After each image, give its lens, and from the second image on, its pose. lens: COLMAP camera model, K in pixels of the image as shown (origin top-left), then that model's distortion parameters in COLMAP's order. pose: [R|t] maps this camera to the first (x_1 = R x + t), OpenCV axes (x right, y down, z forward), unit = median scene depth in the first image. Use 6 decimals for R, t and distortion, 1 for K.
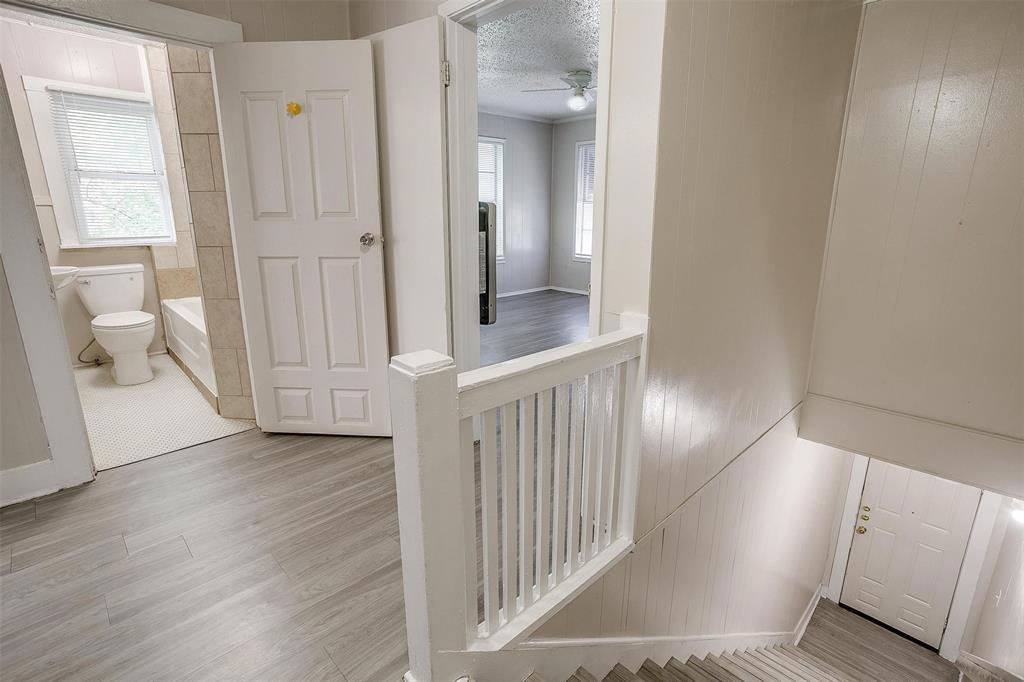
lens RADIAL K [[493.1, 0, 513.2], [0, 493.1, 337.2], [0, 0, 1]] dist [-0.048206, 0.027959]
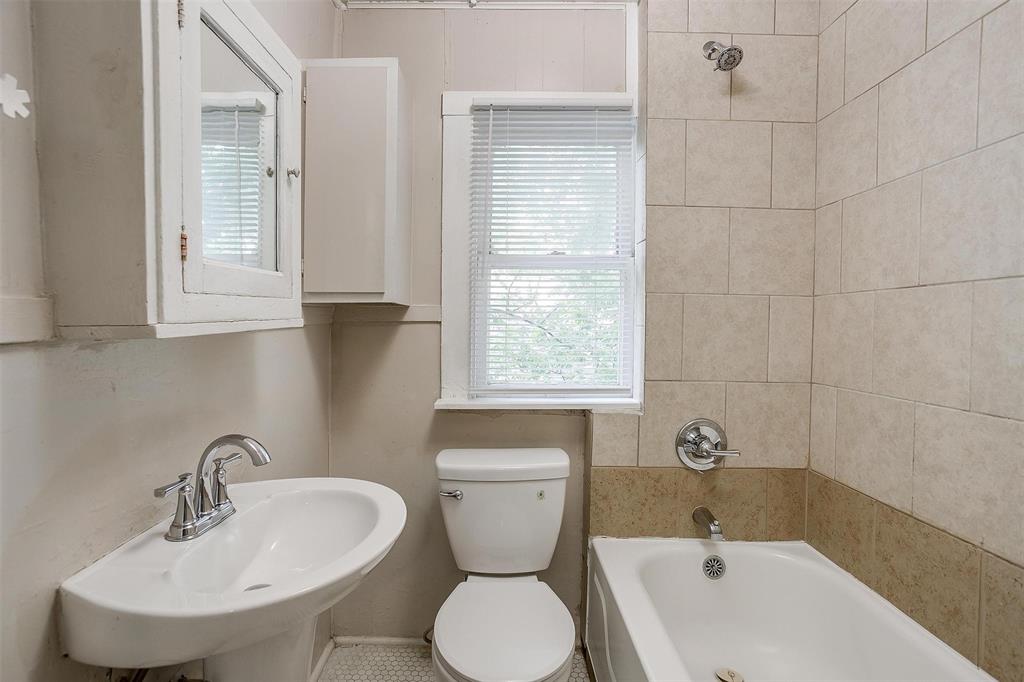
lens RADIAL K [[499.6, 0, 503.8], [0, 499.6, 332.5], [0, 0, 1]] dist [-0.038654, 0.023058]
pose [[0.713684, 0.011352, -0.700376, -0.496862], [-0.175098, 0.971017, -0.162687, -0.173199], [0.678230, 0.238742, 0.694986, 0.626404]]
